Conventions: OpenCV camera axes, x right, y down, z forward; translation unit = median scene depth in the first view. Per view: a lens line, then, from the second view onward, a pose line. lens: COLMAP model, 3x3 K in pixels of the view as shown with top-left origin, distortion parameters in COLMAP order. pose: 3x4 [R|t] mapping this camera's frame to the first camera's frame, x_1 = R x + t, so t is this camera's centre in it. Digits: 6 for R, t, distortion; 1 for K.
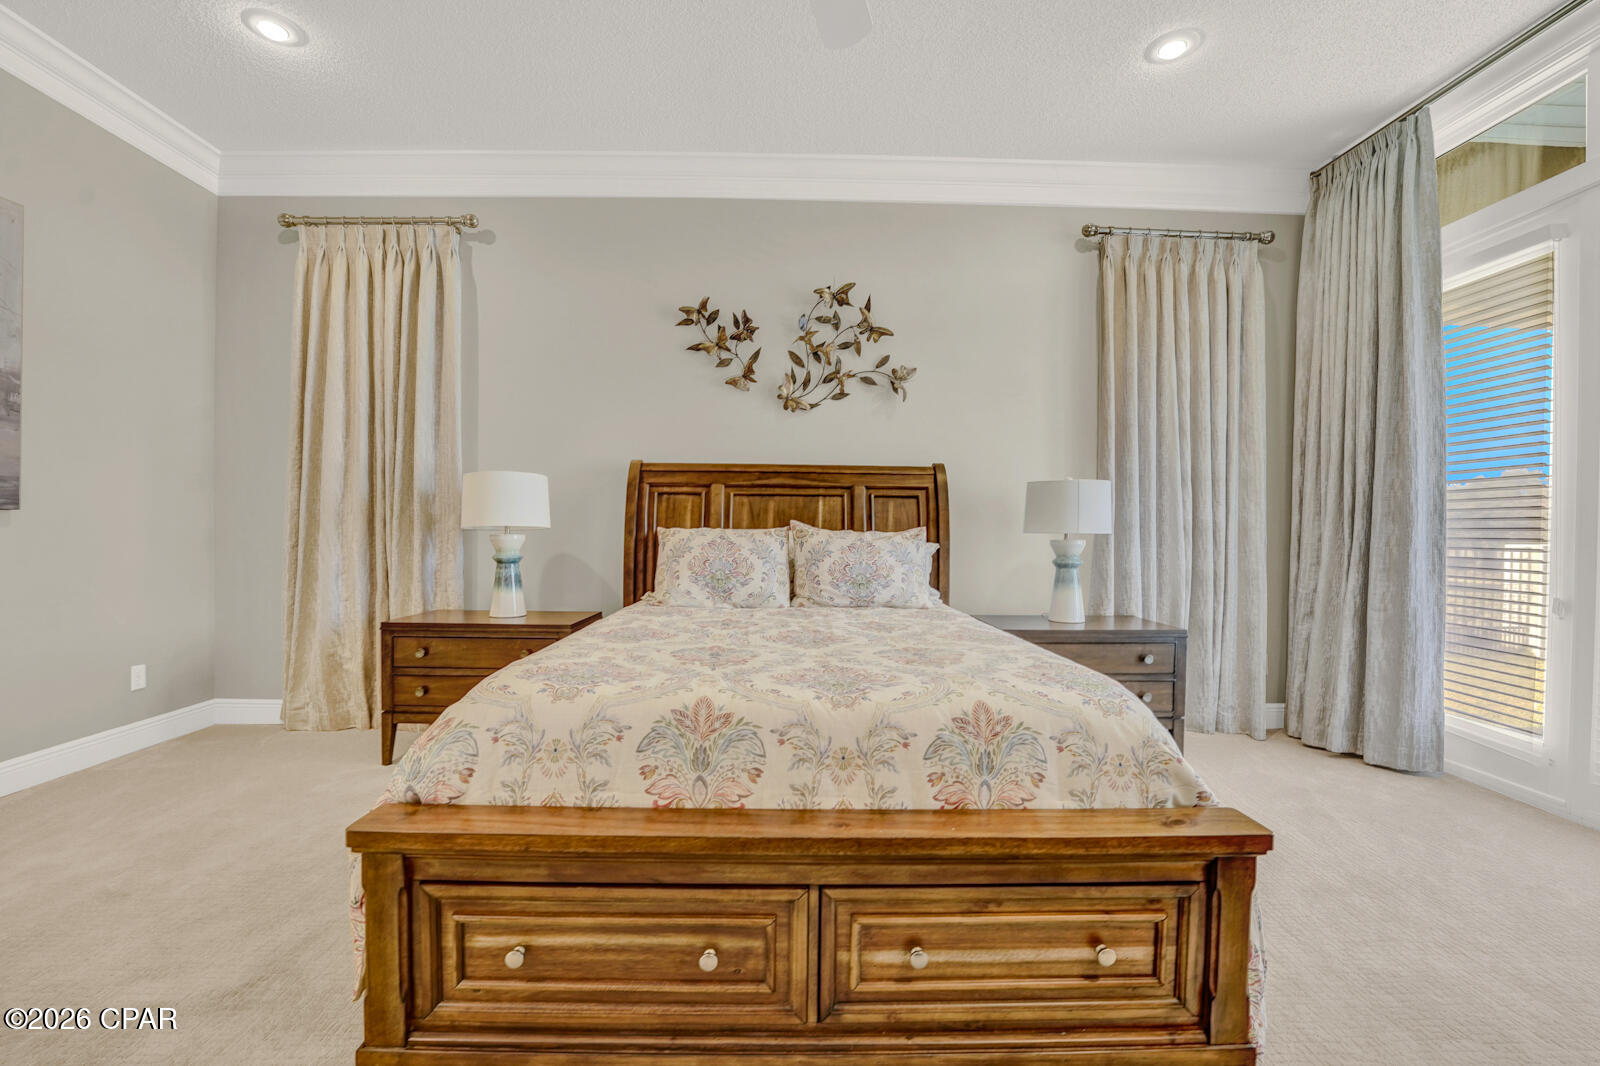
lens RADIAL K [[660.2, 0, 799.9], [0, 660.2, 538.5], [0, 0, 1]] dist [-0.026078, 0.000824]
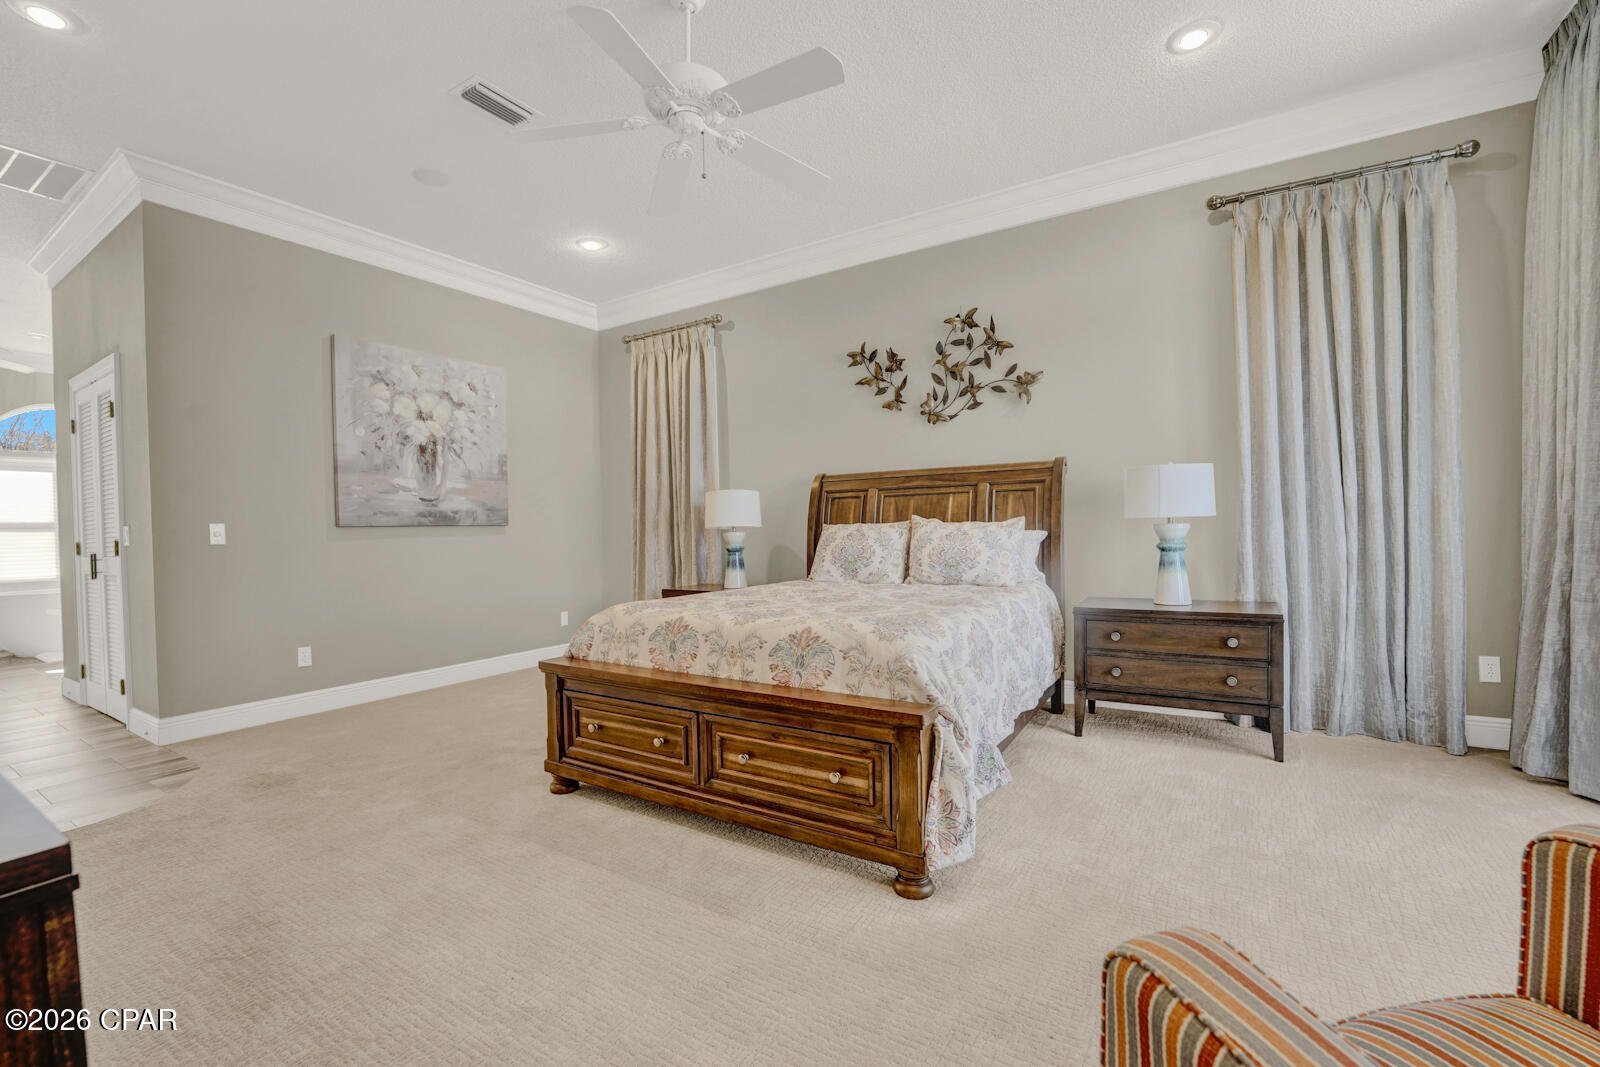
lens RADIAL K [[660.2, 0, 793.7], [0, 660.2, 537.1], [0, 0, 1]] dist [-0.026078, 0.000824]
pose [[0.838931, -0.021099, -0.543828, 0.489116], [0.023537, 0.999720, -0.002477, 0.011949], [0.543728, -0.010722, 0.839193, -0.170825]]
